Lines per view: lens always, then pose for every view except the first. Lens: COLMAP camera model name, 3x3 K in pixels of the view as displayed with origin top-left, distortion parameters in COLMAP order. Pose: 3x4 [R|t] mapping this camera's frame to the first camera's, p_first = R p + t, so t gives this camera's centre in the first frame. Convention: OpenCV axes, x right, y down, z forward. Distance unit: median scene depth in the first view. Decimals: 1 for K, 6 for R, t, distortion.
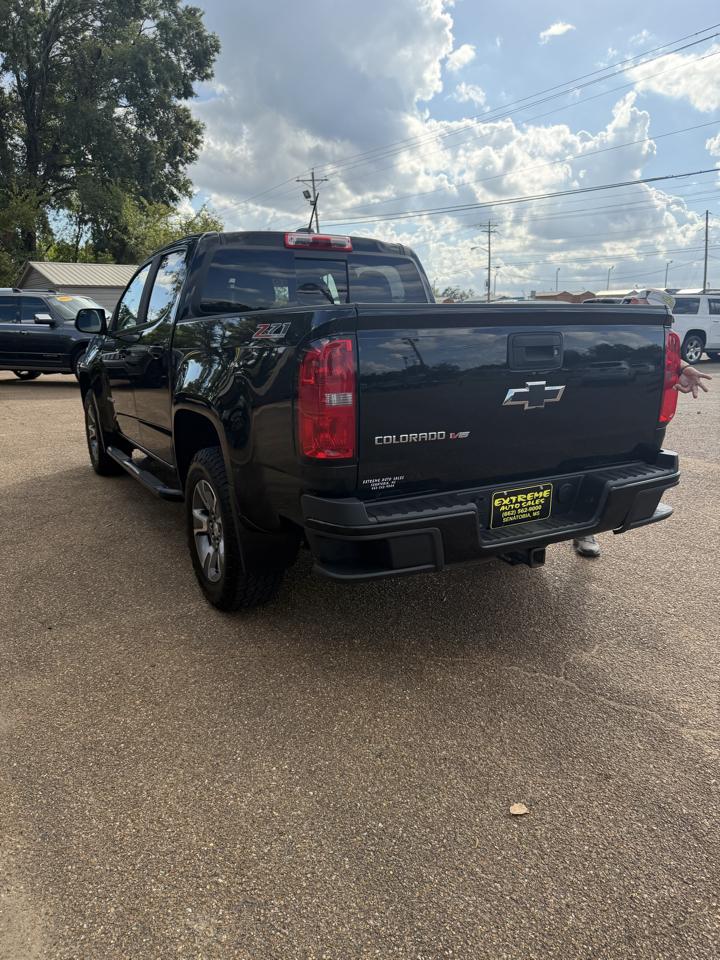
lens RADIAL K [[697.6, 0, 360.0], [0, 697.6, 480.0], [0, 0, 1]] dist [-0.002655, -0.011981]
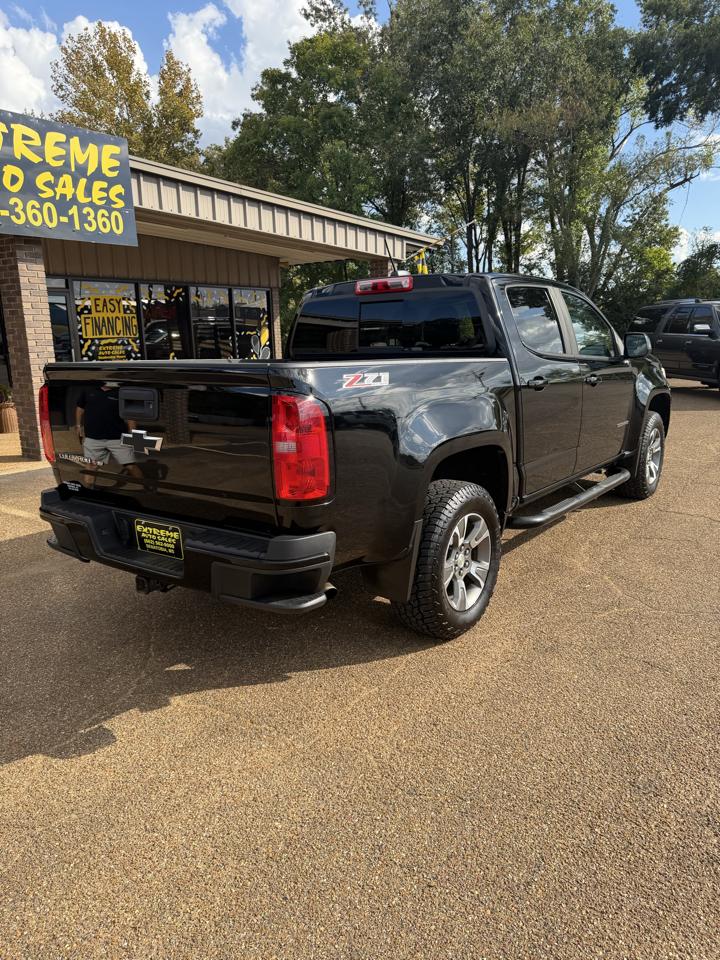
lens RADIAL K [[697.6, 0, 360.0], [0, 697.6, 480.0], [0, 0, 1]] dist [-0.002655, -0.011981]
pose [[0.385434, 0.174314, -0.906121, 1.208405], [-0.171668, 0.978397, 0.115196, -0.213920], [0.906626, 0.111152, 0.407032, 0.738268]]
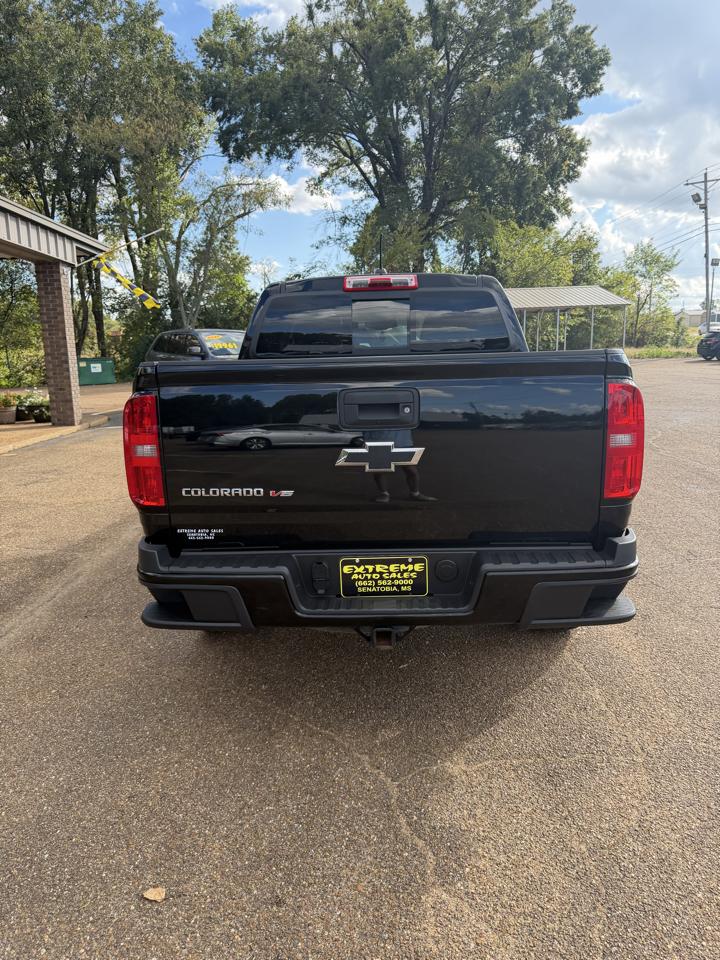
lens RADIAL K [[702.6, 0, 359.5], [0, 702.6, 462.5], [0, 0, 1]] dist [0.002887, -0.000427]
pose [[0.848531, 0.069125, -0.524611, 0.597249], [-0.093905, 0.995365, -0.020733, -0.078351], [0.520747, 0.066857, 0.851089, 0.184455]]
